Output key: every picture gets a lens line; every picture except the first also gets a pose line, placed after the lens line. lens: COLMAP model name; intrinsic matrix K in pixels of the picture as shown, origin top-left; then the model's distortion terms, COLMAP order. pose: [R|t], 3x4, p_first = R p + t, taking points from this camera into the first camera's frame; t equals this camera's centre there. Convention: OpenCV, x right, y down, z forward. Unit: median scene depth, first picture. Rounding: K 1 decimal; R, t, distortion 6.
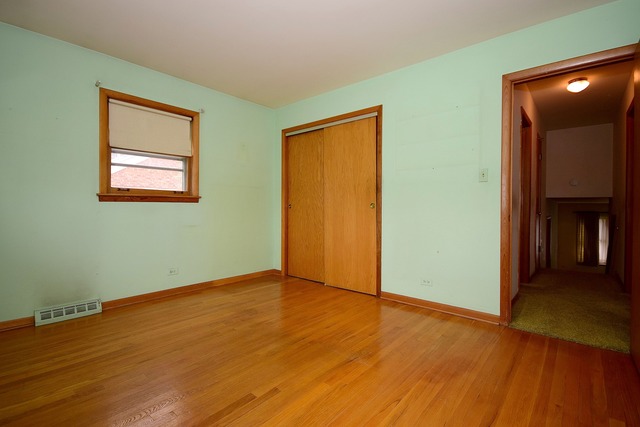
lens RADIAL K [[302.9, 0, 316.9], [0, 302.9, 209.6], [0, 0, 1]] dist [0.002170, -0.000421]
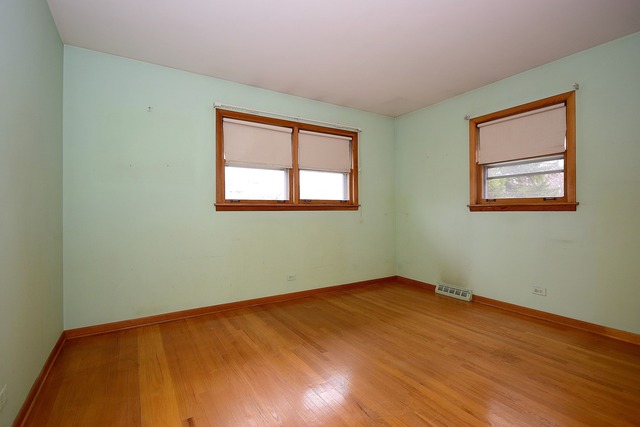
lens RADIAL K [[302.9, 0, 316.9], [0, 302.9, 209.6], [0, 0, 1]] dist [0.002170, -0.000421]
pose [[-0.303568, -0.006820, -0.952785, 0.641144], [-0.006424, 0.999966, -0.005111, -0.023189], [0.952788, 0.004569, -0.303601, 0.774509]]
